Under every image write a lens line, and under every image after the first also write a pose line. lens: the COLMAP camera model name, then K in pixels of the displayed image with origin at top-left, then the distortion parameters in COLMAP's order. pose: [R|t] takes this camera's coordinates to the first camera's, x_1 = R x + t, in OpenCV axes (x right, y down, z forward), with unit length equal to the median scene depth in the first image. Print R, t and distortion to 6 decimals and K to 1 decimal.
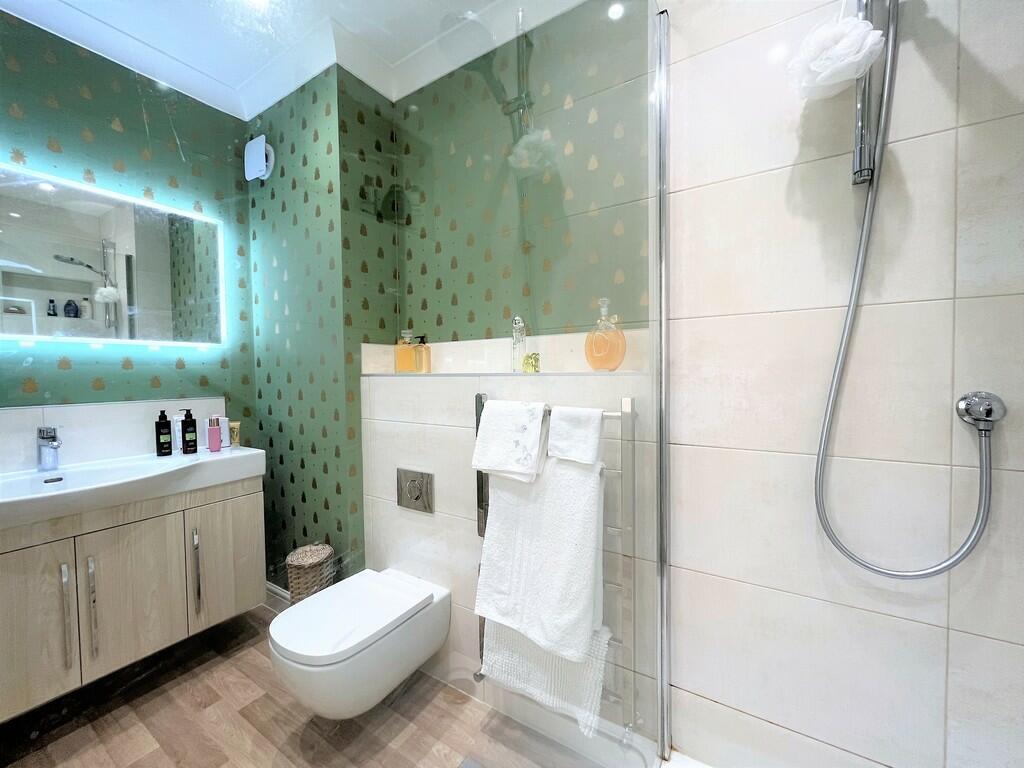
lens RADIAL K [[418.9, 0, 509.4], [0, 418.9, 384.3], [0, 0, 1]] dist [-0.001009, -0.000101]
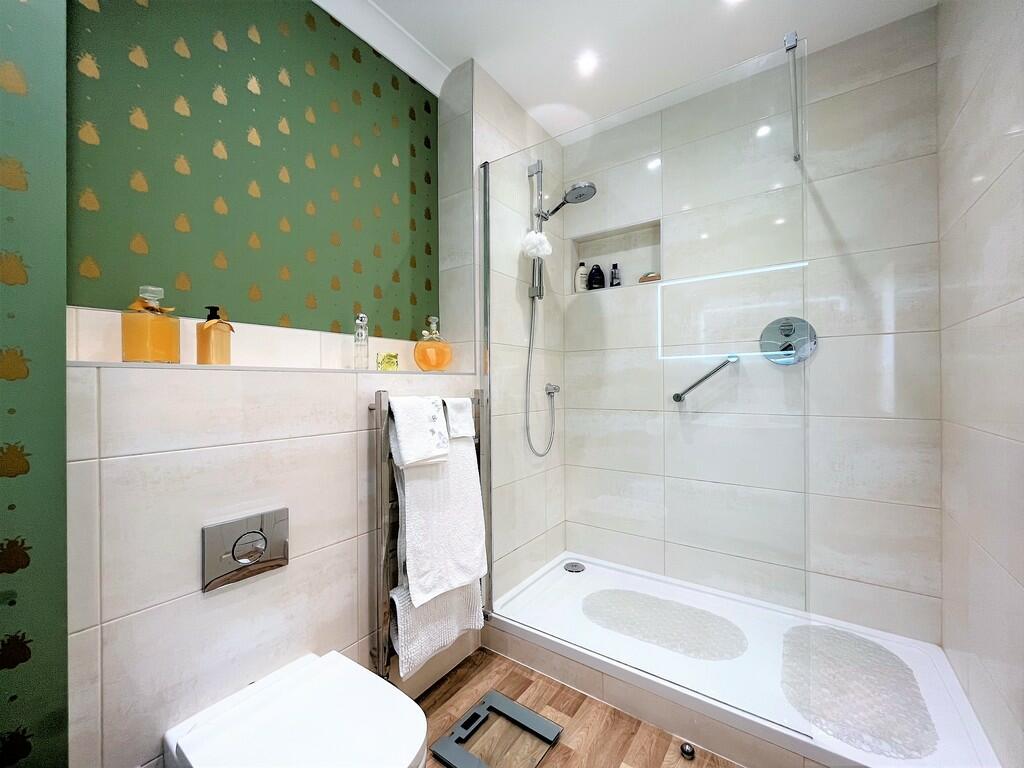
lens RADIAL K [[418.9, 0, 509.4], [0, 418.9, 384.3], [0, 0, 1]] dist [-0.001009, -0.000101]
pose [[0.041081, 0.012070, 0.999083, -0.913681], [0.039270, 0.999135, -0.013686, 0.029002], [-0.998384, 0.039796, 0.040571, 0.604823]]
